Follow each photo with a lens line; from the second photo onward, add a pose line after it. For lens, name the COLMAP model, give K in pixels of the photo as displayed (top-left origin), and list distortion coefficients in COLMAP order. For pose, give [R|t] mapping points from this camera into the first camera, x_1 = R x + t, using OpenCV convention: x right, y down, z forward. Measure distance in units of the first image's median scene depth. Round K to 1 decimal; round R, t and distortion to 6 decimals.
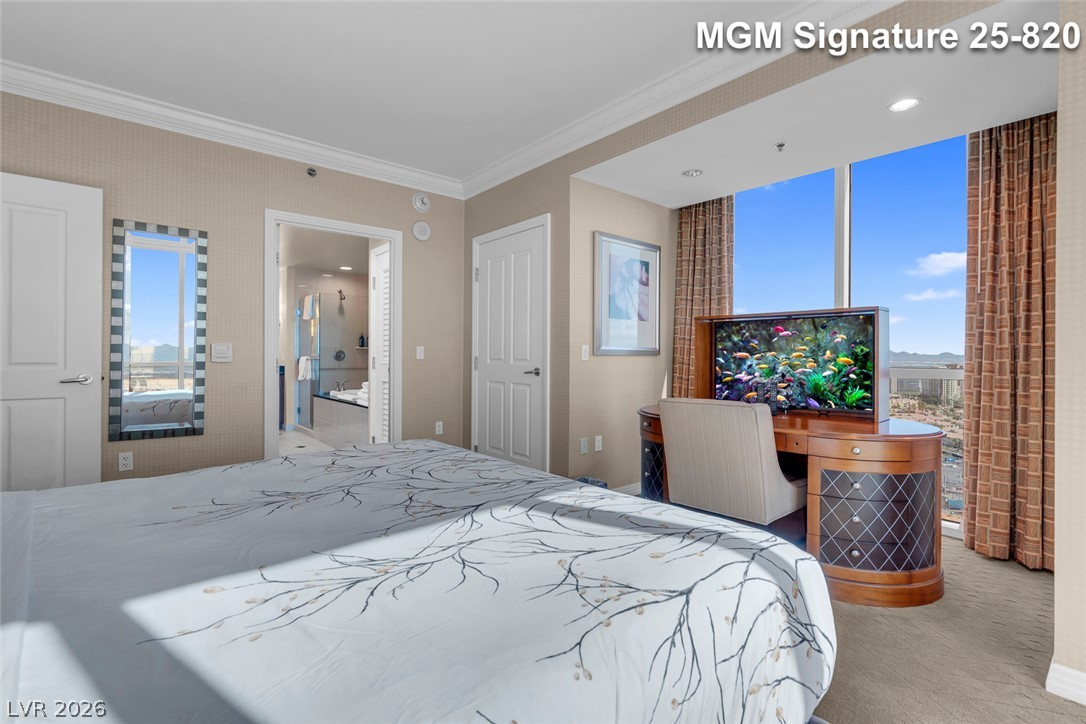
lens RADIAL K [[500.7, 0, 539.6], [0, 500.7, 357.7], [0, 0, 1]] dist [-0.004090, -0.000095]
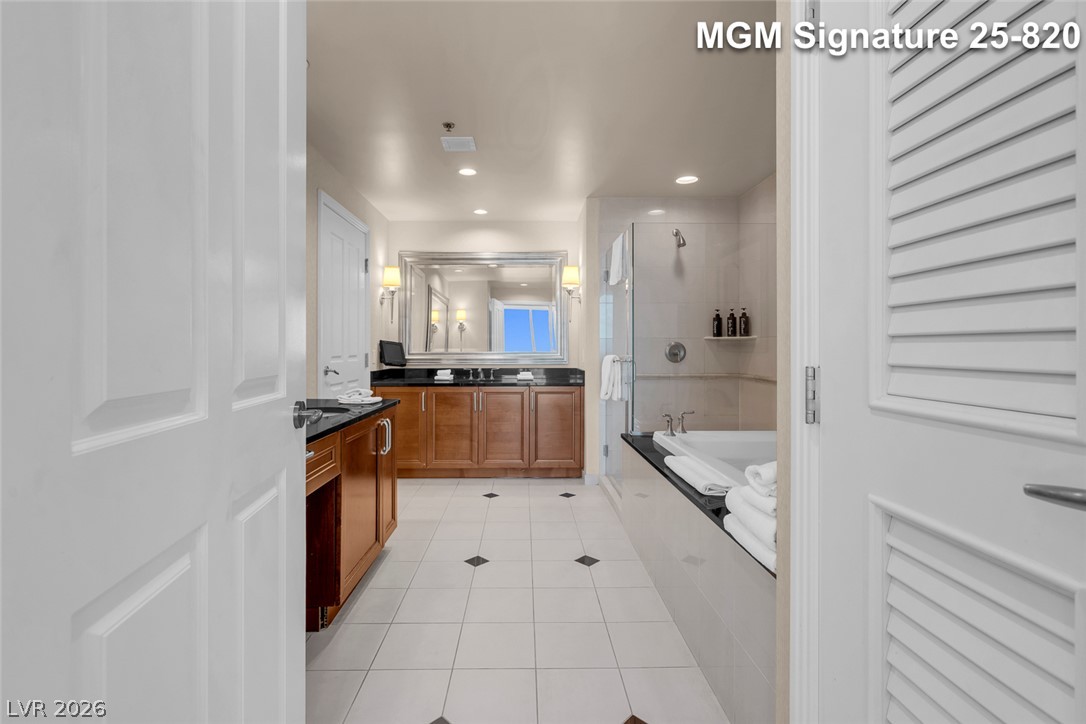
lens RADIAL K [[493.1, 0, 532.5], [0, 493.1, 349.3], [0, 0, 1]] dist [-0.003384, 0.000115]
pose [[0.777024, -0.002493, -0.629466, -0.441359], [-0.000724, 0.999988, -0.004854, -0.012509], [0.629471, 0.004227, 0.777013, 1.159416]]
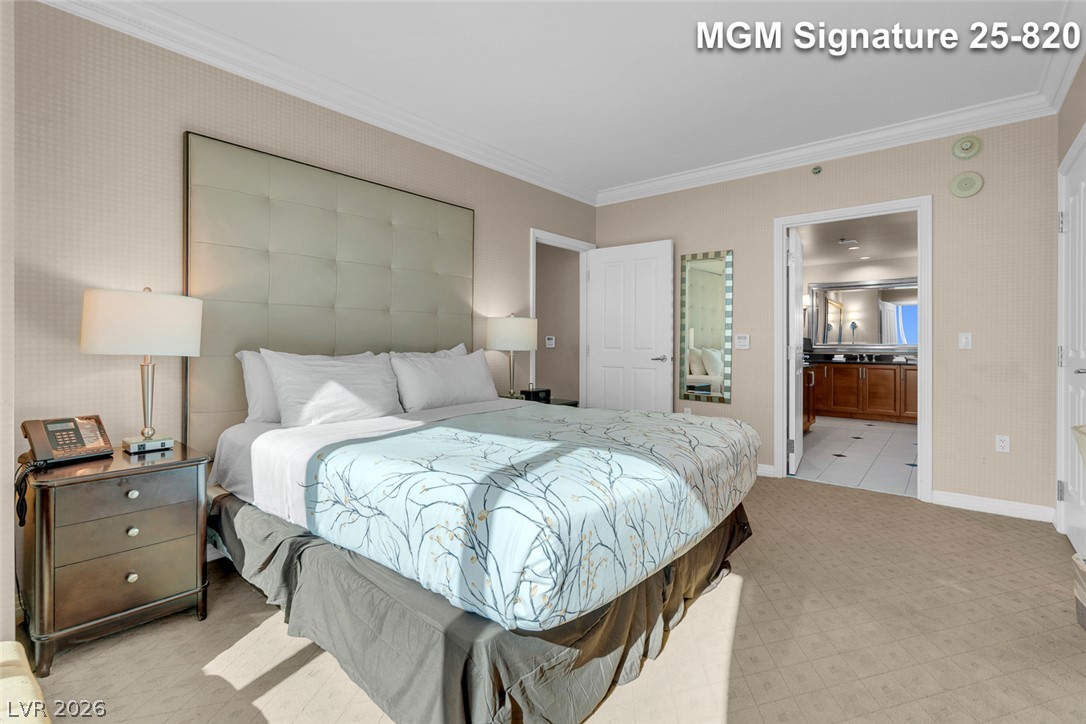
lens RADIAL K [[498.9, 0, 528.4], [0, 498.9, 342.2], [0, 0, 1]] dist [-0.002013, 0.001246]
pose [[0.160947, -0.002508, -0.986960, 0.560979], [-0.007507, 0.999965, -0.003765, -0.000053], [0.986935, 0.008015, 0.160922, 0.270843]]
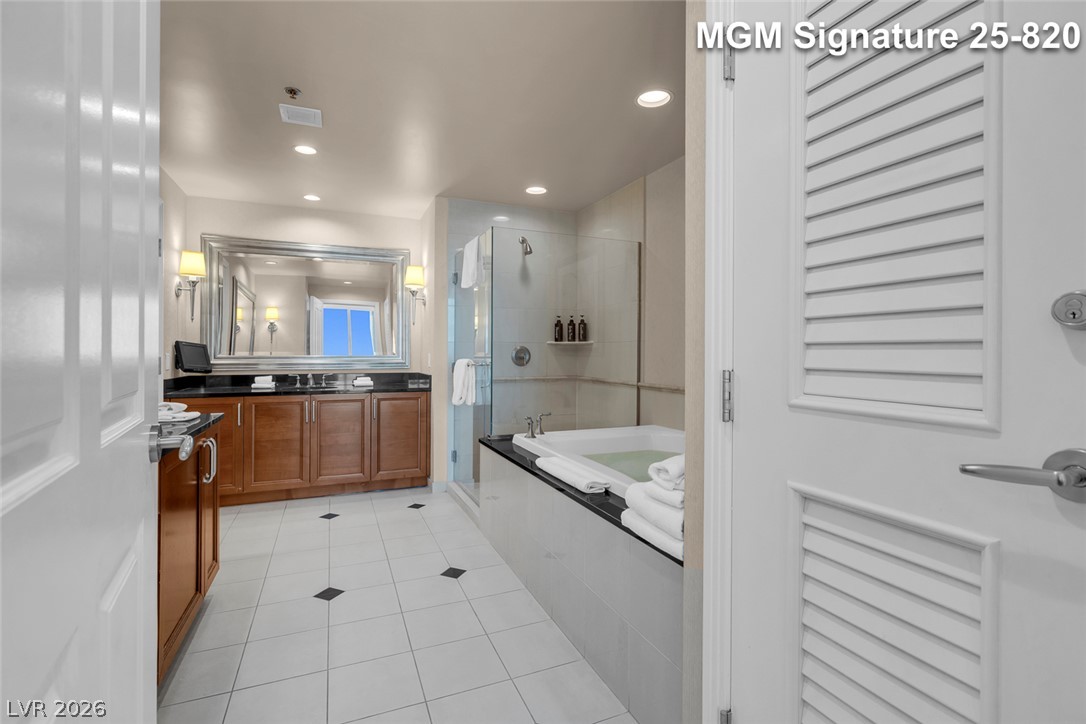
lens RADIAL K [[490.5, 0, 536.5], [0, 490.5, 353.9], [0, 0, 1]] dist [-0.003219, 0.000345]
pose [[0.954652, 0.000787, -0.297722, -0.524448], [-0.001775, 0.999994, -0.003050, -0.013257], [0.297718, 0.003440, 0.954648, 1.144718]]
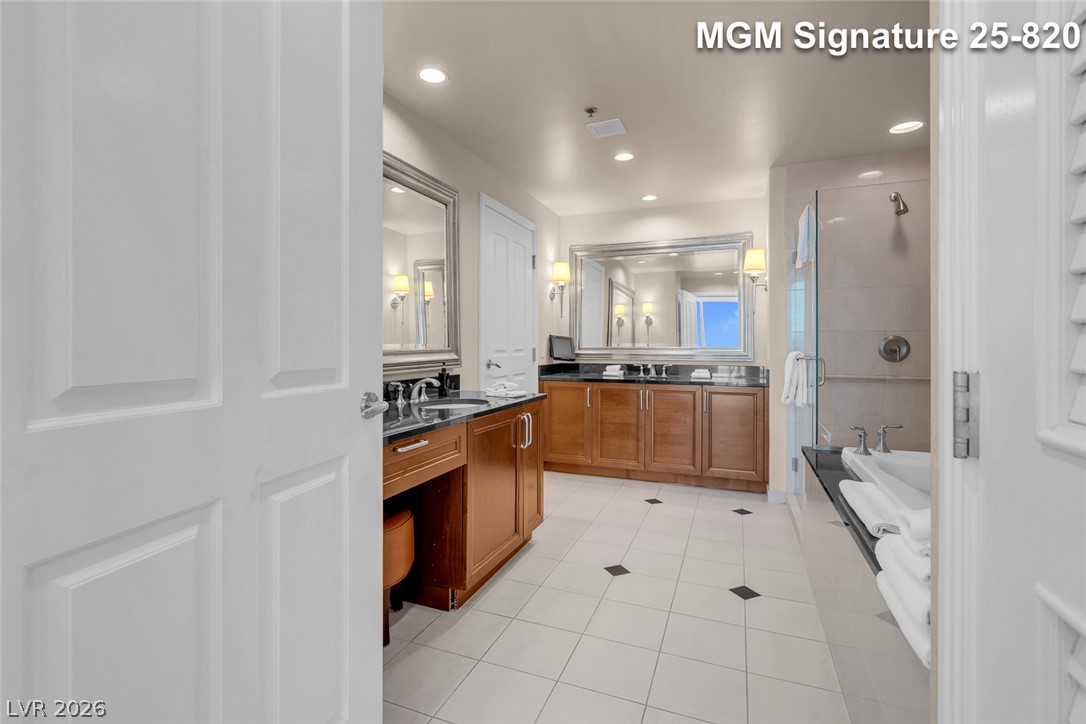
lens RADIAL K [[501.7, 0, 538.3], [0, 501.7, 342.8], [0, 0, 1]] dist [-0.003654, 0.000559]
pose [[0.473088, -0.002986, -0.881010, -0.401121], [-0.005143, 0.999968, -0.006151, -0.012940], [0.881000, 0.007441, 0.473057, 1.256362]]
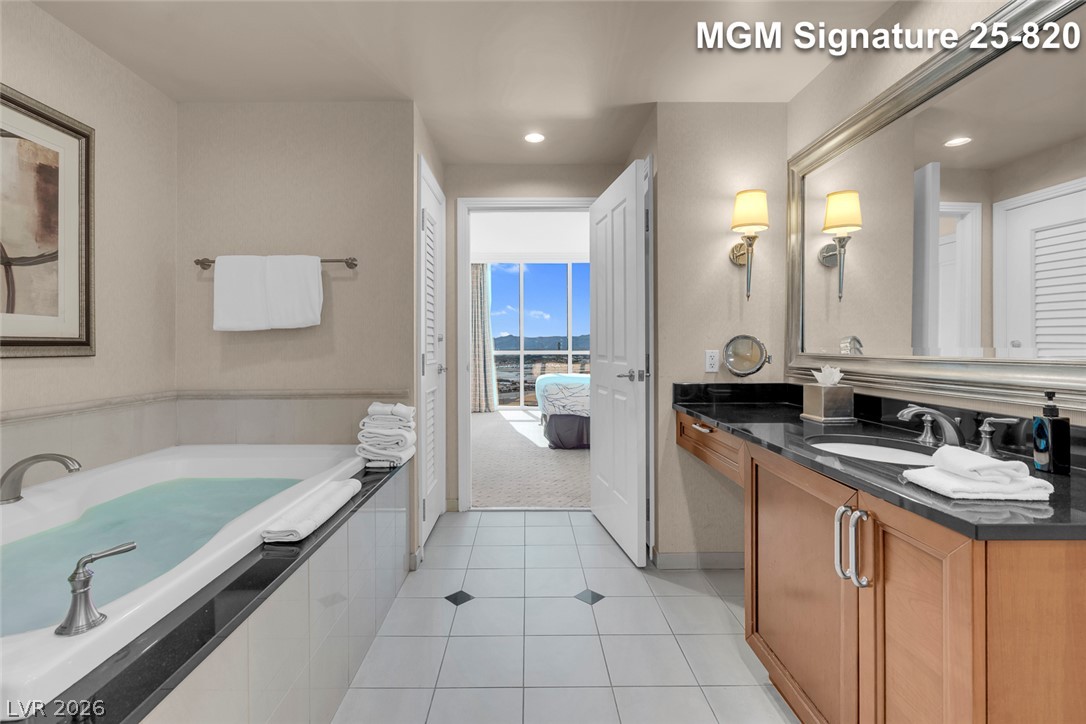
lens RADIAL K [[498.9, 0, 528.4], [0, 498.9, 342.2], [0, 0, 1]] dist [-0.002013, 0.001246]
pose [[-0.765854, 0.001922, 0.643012, -1.151008], [0.003903, 0.999991, 0.001659, -0.022106], [-0.643003, 0.003780, -0.765854, 2.016188]]
